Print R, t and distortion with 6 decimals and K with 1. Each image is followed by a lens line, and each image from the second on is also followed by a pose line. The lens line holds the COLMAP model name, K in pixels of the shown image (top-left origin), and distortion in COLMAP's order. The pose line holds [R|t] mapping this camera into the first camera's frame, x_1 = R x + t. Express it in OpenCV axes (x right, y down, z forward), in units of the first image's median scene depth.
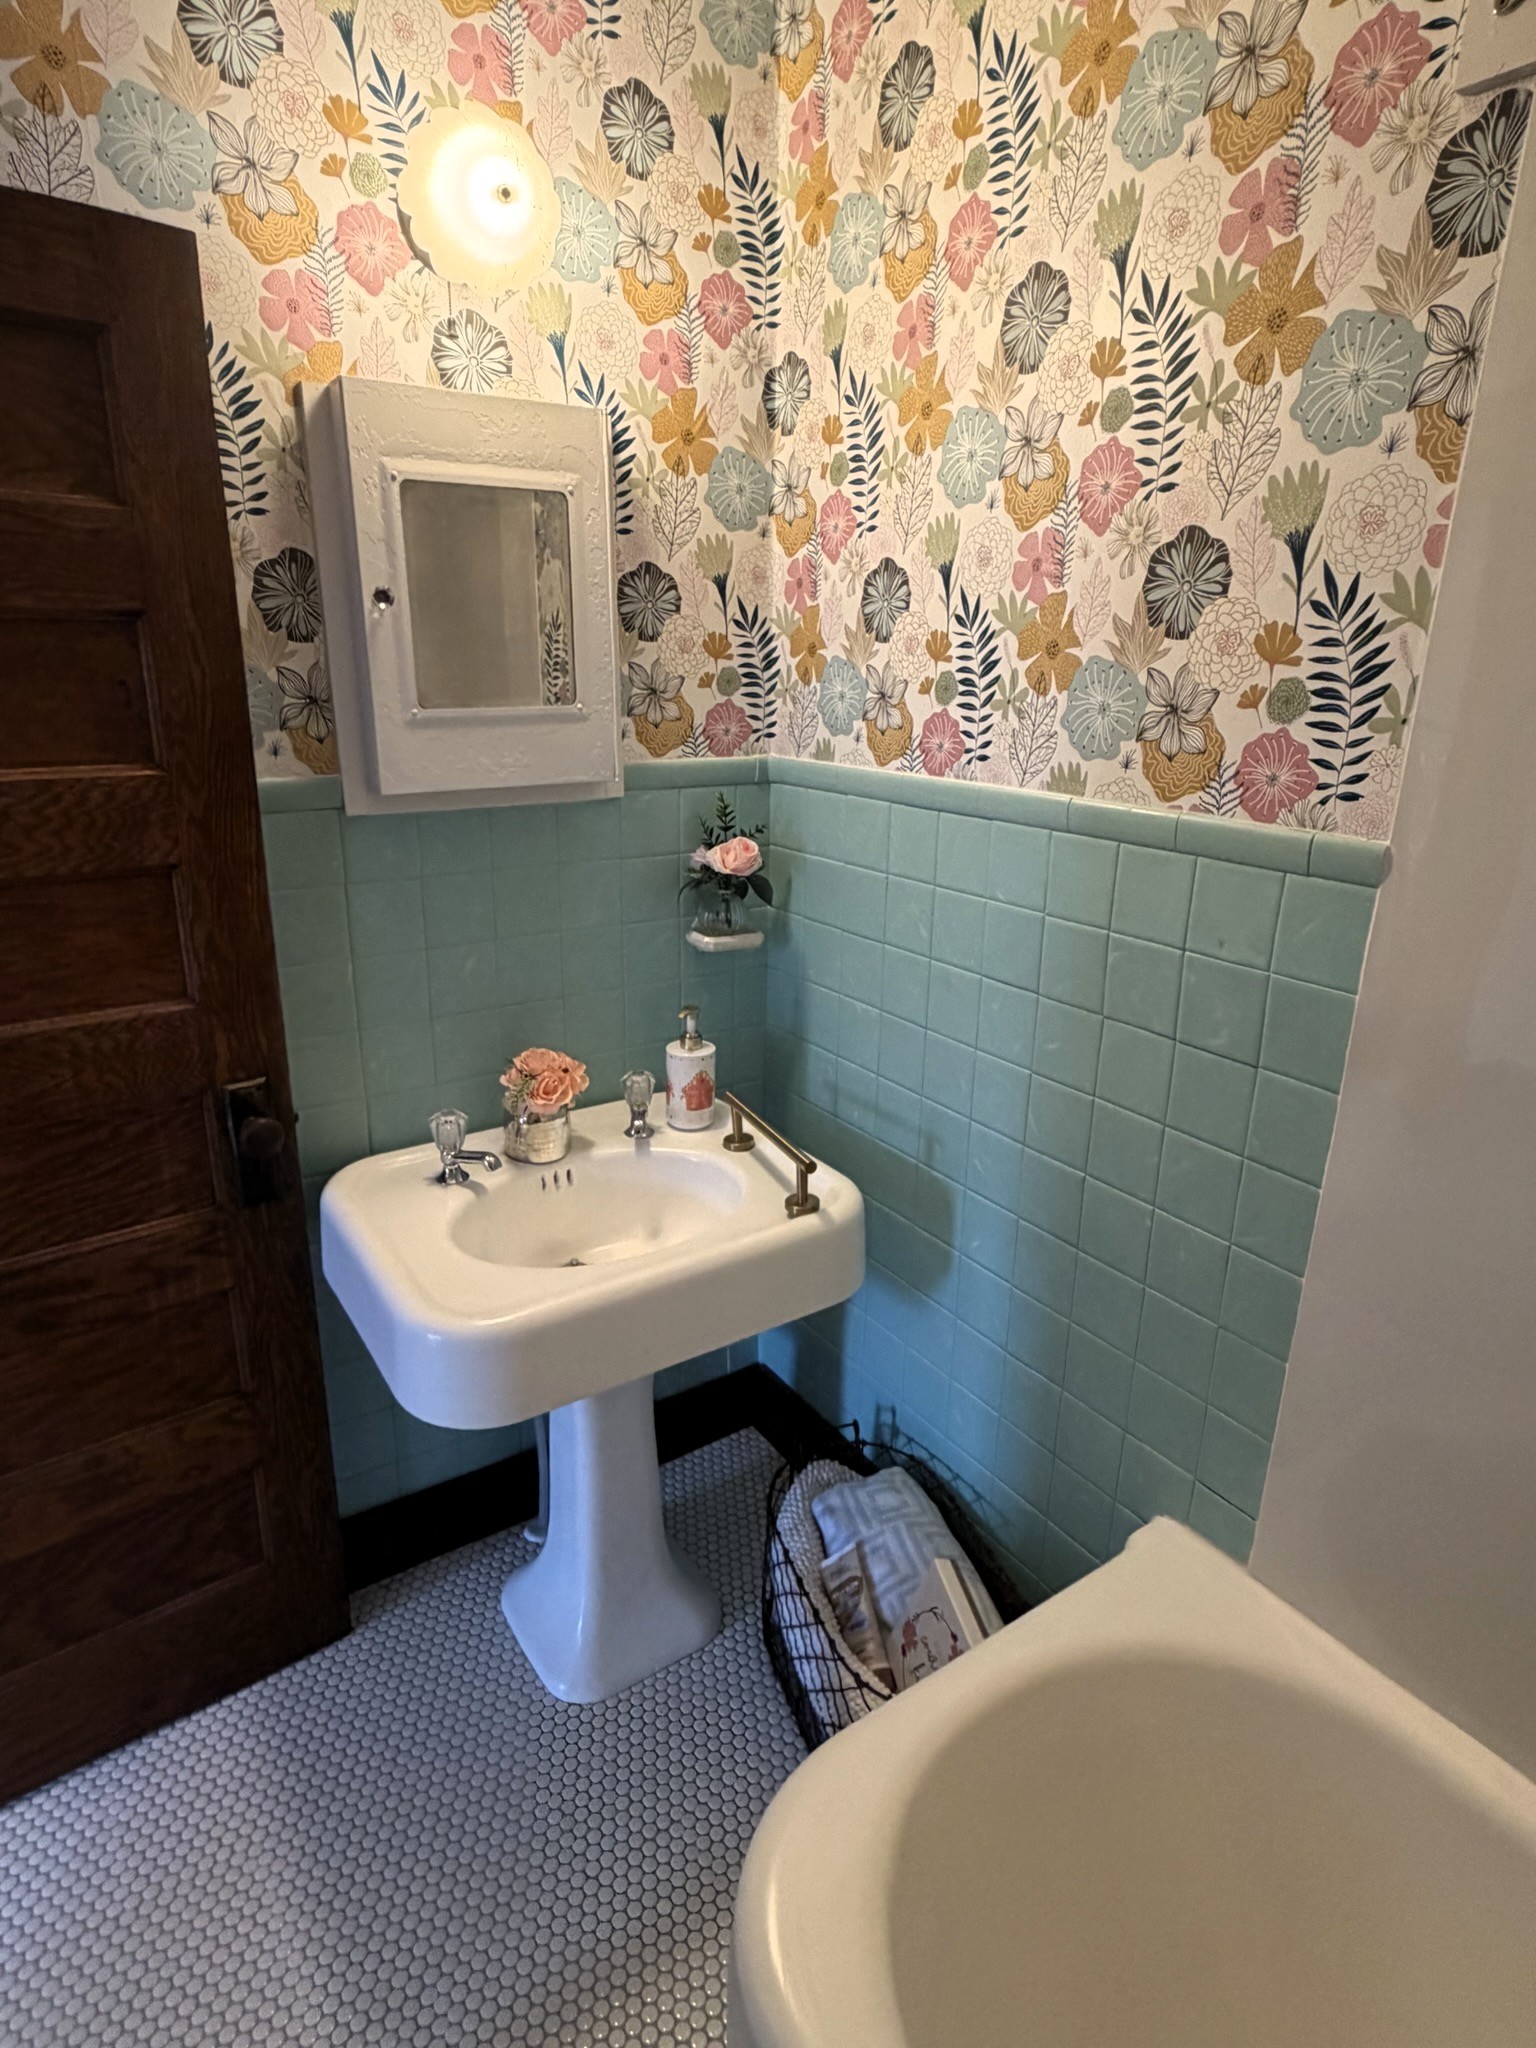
lens RADIAL K [[1159.1, 0, 769.9], [0, 1159.1, 1021.8], [0, 0, 1]] dist [-0.000216, -0.001696]
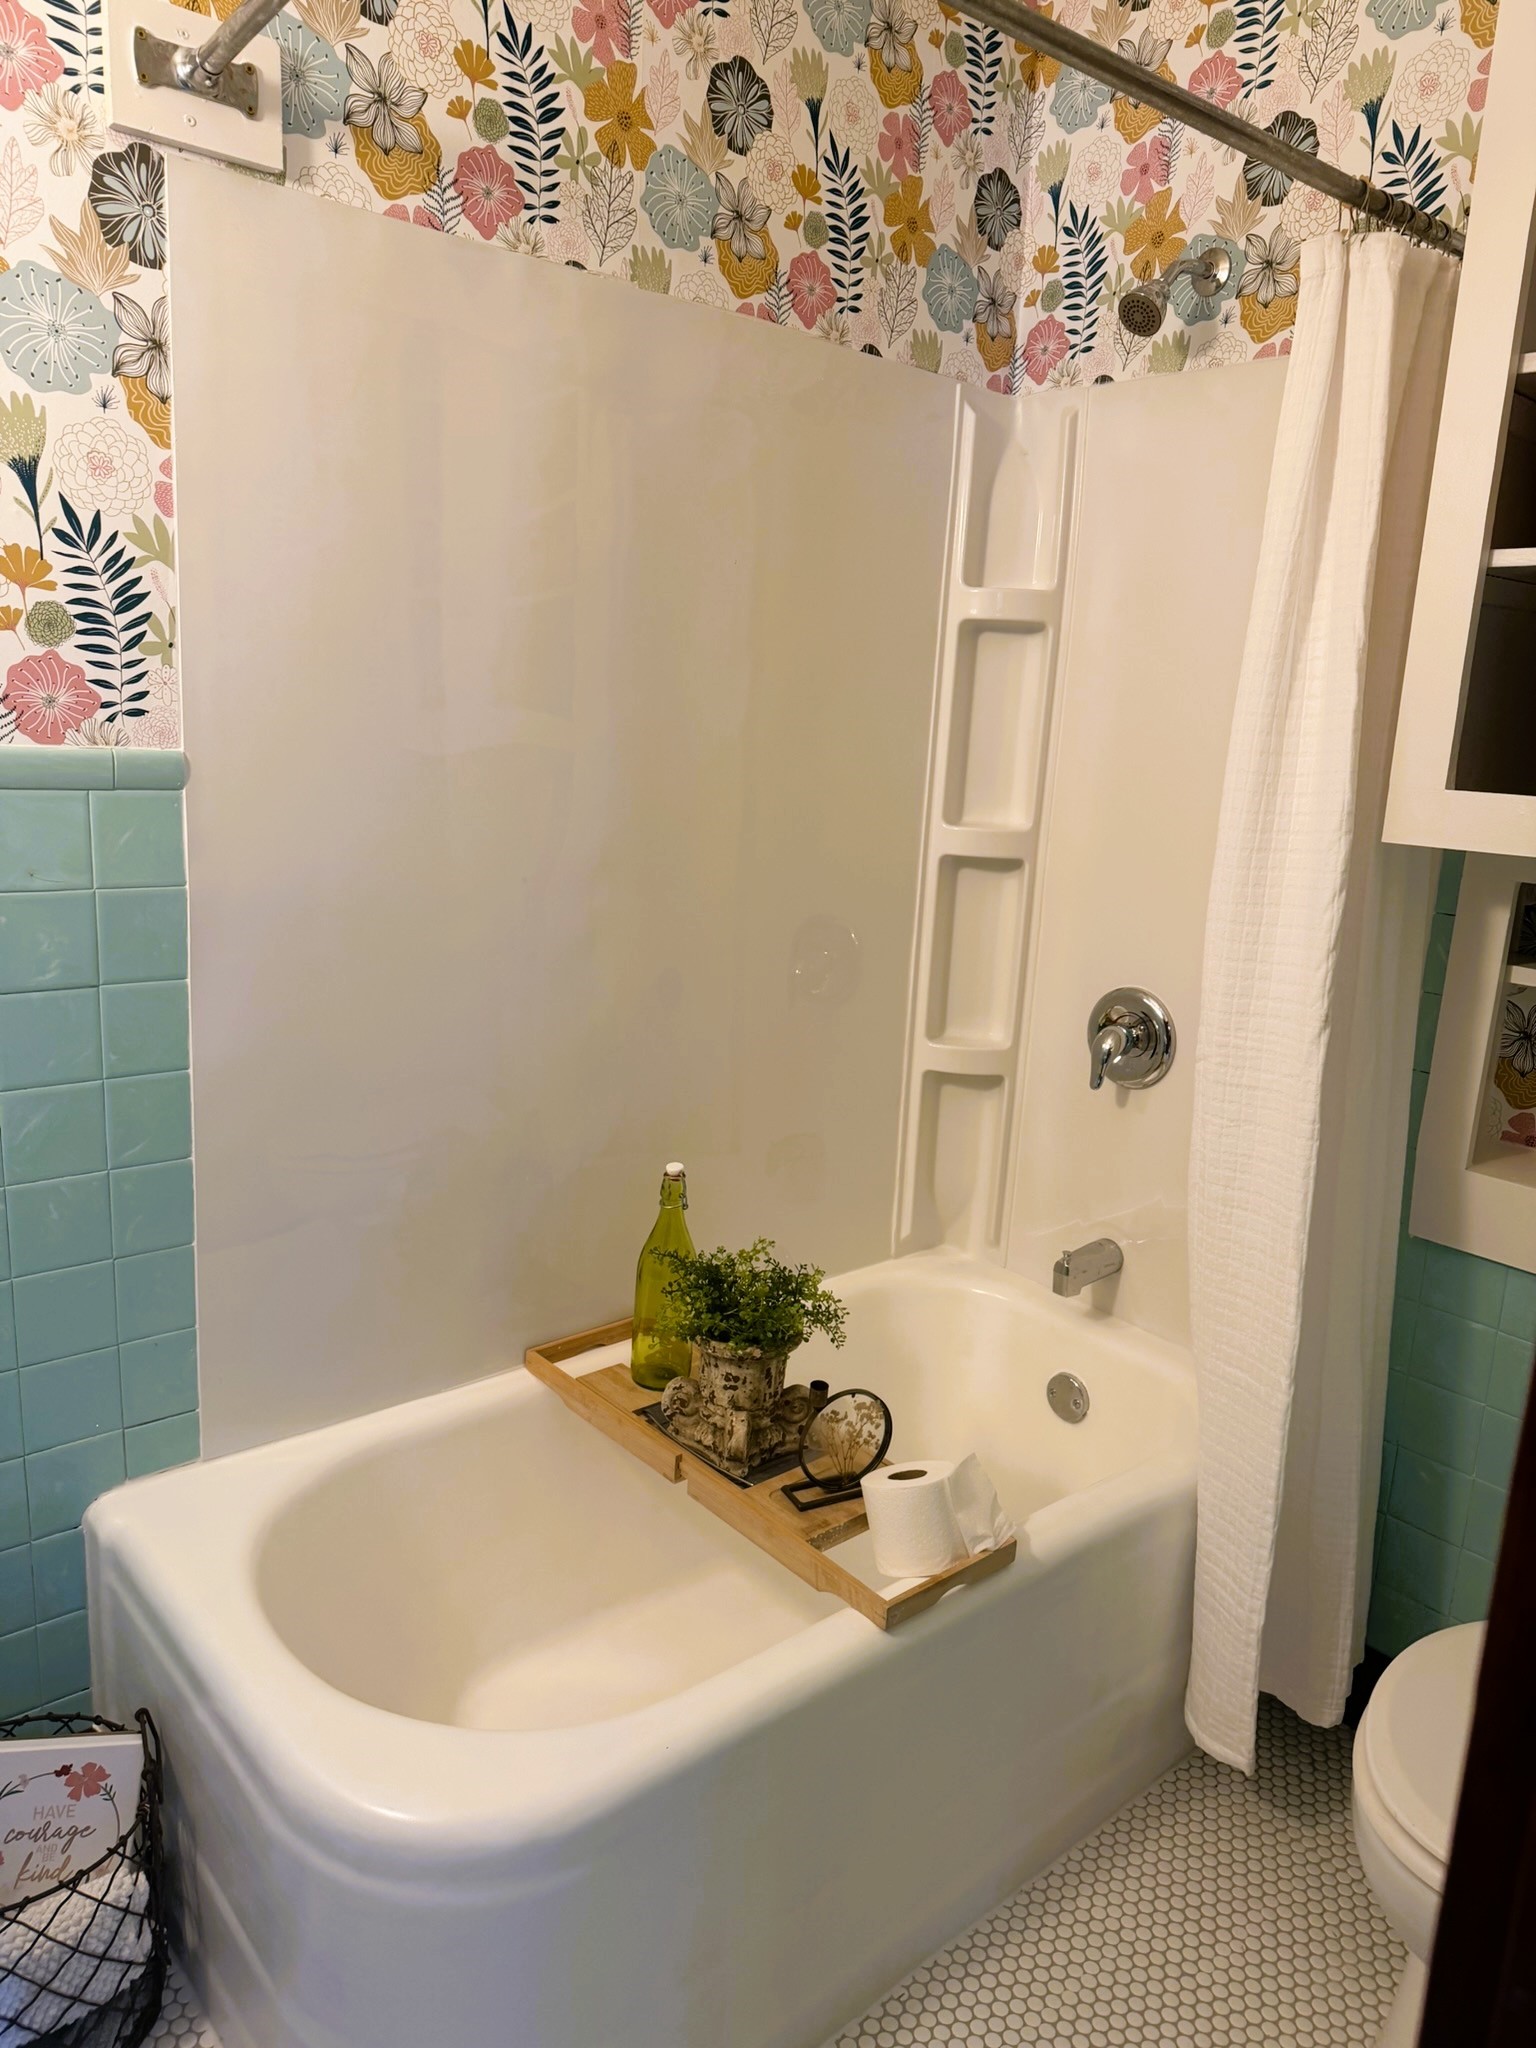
lens RADIAL K [[1446.8, 0, 769.9], [0, 1446.8, 1024.4], [0, 0, 1]] dist [0.038043, -0.039642]
pose [[-0.128896, -0.232634, 0.963985, -0.933128], [0.252330, 0.932404, 0.258753, -0.115267], [-0.959018, 0.276594, -0.061483, 0.546663]]
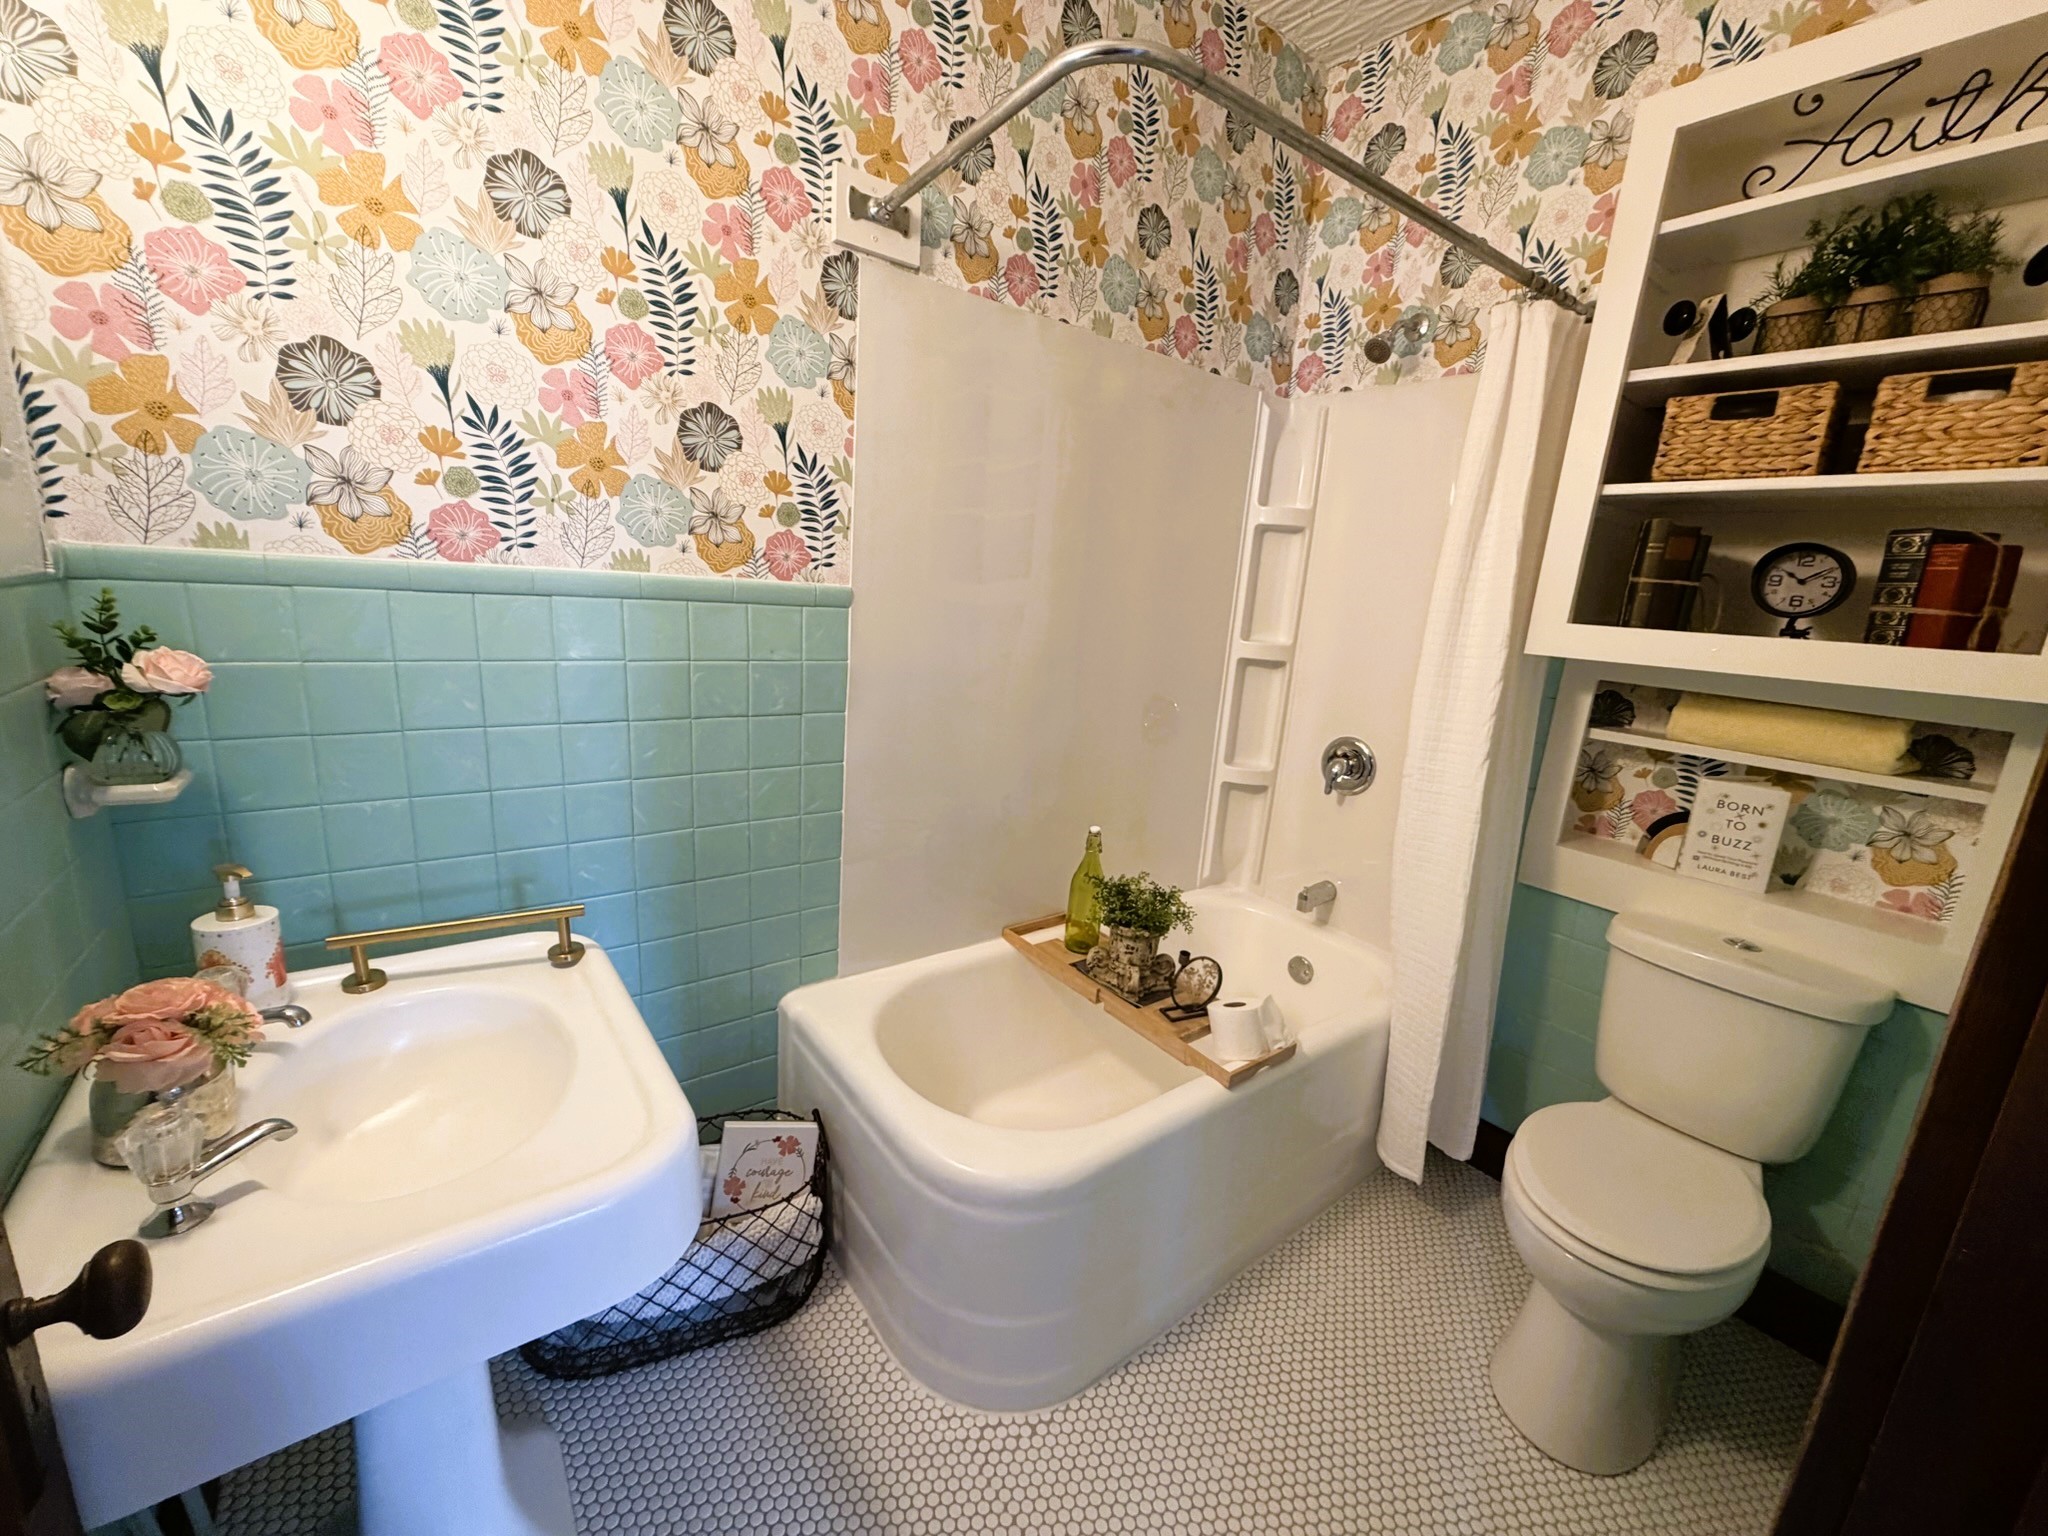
lens RADIAL K [[822.1, 0, 1021.7], [0, 822.1, 768.2], [0, 0, 1]] dist [0.001573, 0.000754]
pose [[-0.067547, -0.240872, 0.968204, -0.938627], [0.236878, 0.938801, 0.250083, -0.130474], [-0.969188, 0.246239, -0.006356, 0.719176]]
